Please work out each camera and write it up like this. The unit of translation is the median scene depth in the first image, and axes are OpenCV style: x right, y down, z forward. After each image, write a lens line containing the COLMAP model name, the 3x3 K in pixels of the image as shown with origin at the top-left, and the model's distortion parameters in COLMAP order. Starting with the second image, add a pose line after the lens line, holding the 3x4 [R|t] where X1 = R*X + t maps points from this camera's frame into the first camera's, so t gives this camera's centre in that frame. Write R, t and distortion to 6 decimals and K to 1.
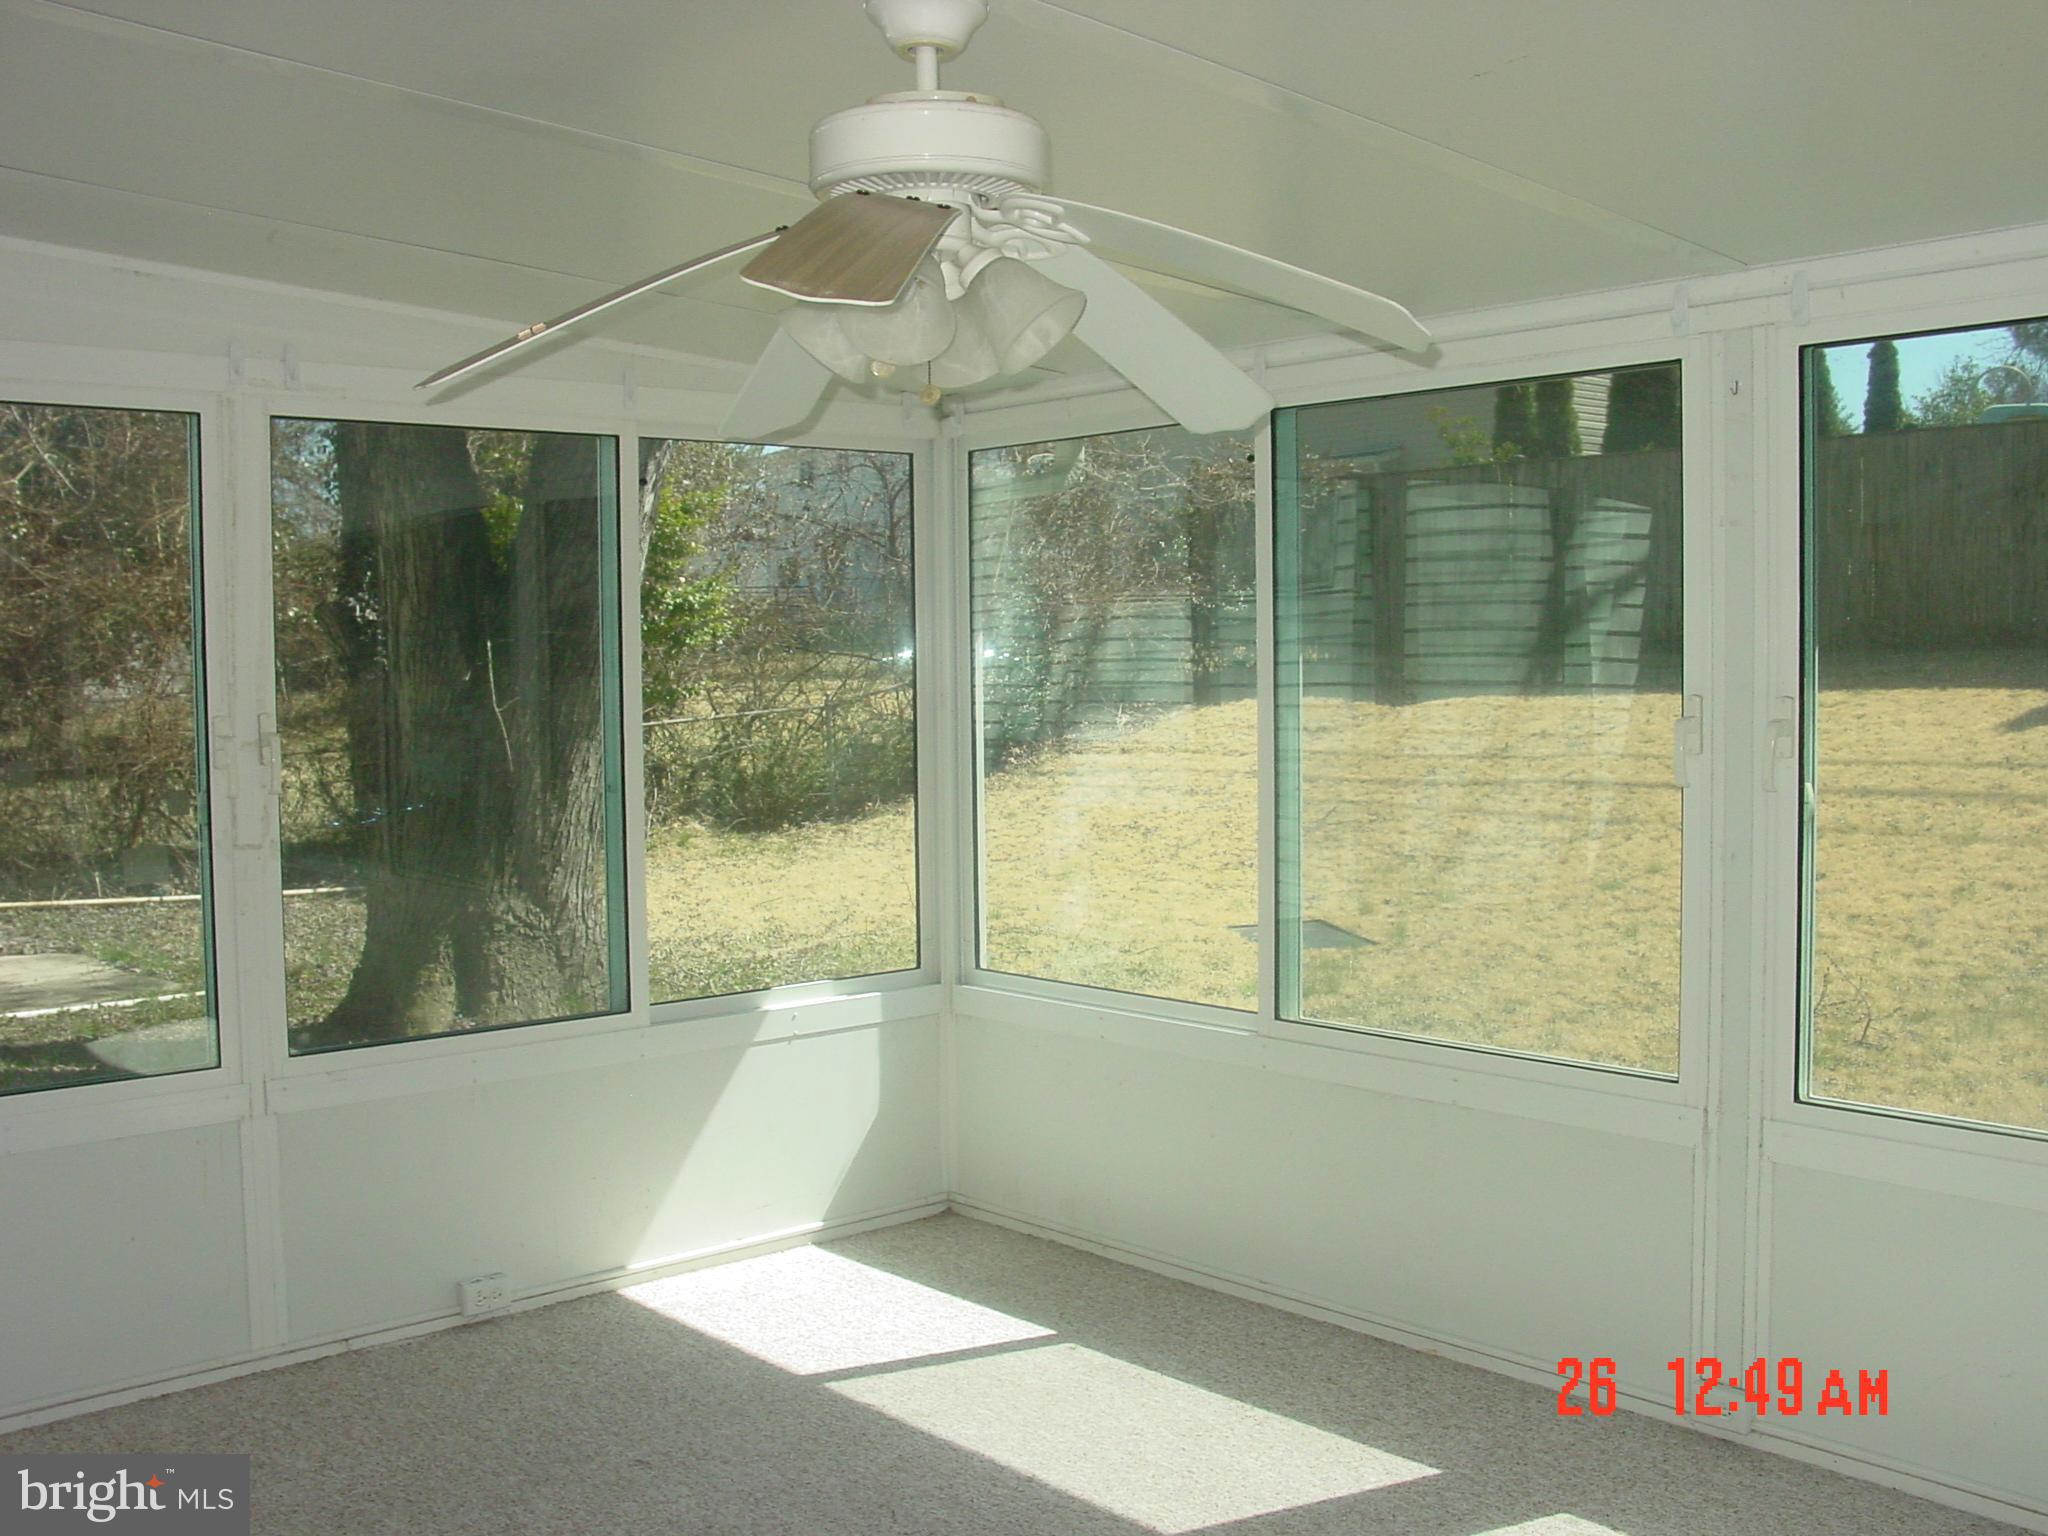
lens RADIAL K [[2082.0, 0, 1030.1], [0, 2082.0, 758.3], [0, 0, 1]] dist [-0.123663, 0.000000]
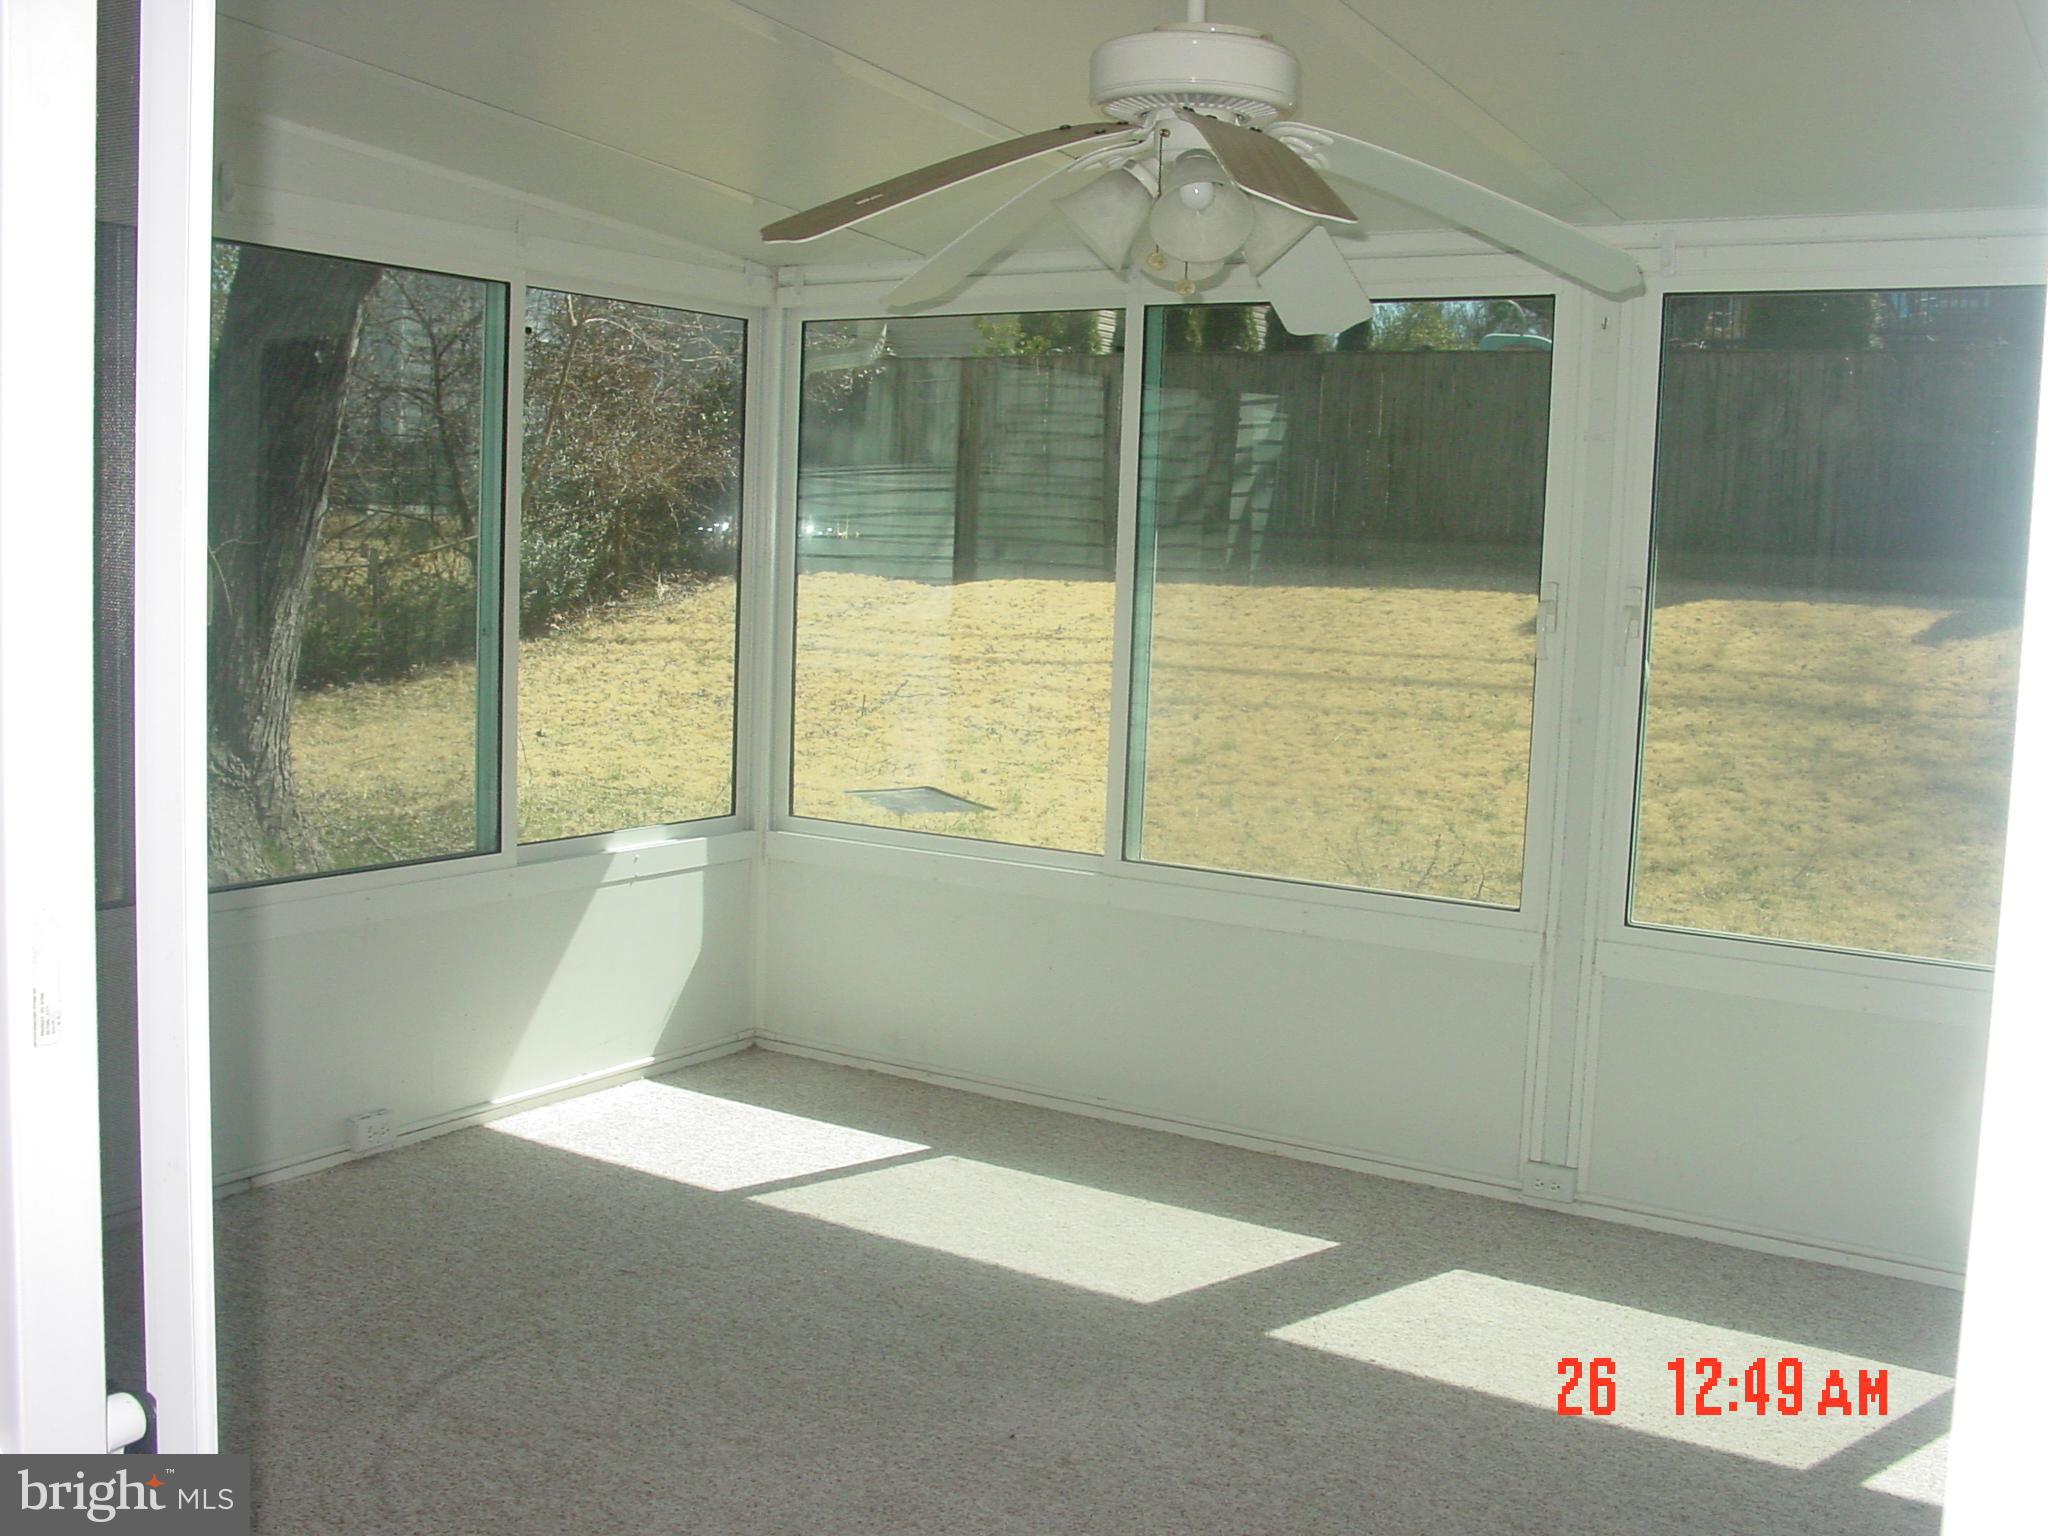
lens RADIAL K [[2082.0, 0, 1033.5], [0, 2082.0, 756.6], [0, 0, 1]] dist [-0.123663, 0.000000]
pose [[0.959636, 0.018515, 0.280636, -0.206322], [-0.034469, 0.998051, 0.052019, 0.012486], [-0.279126, -0.059592, 0.958404, -0.040218]]
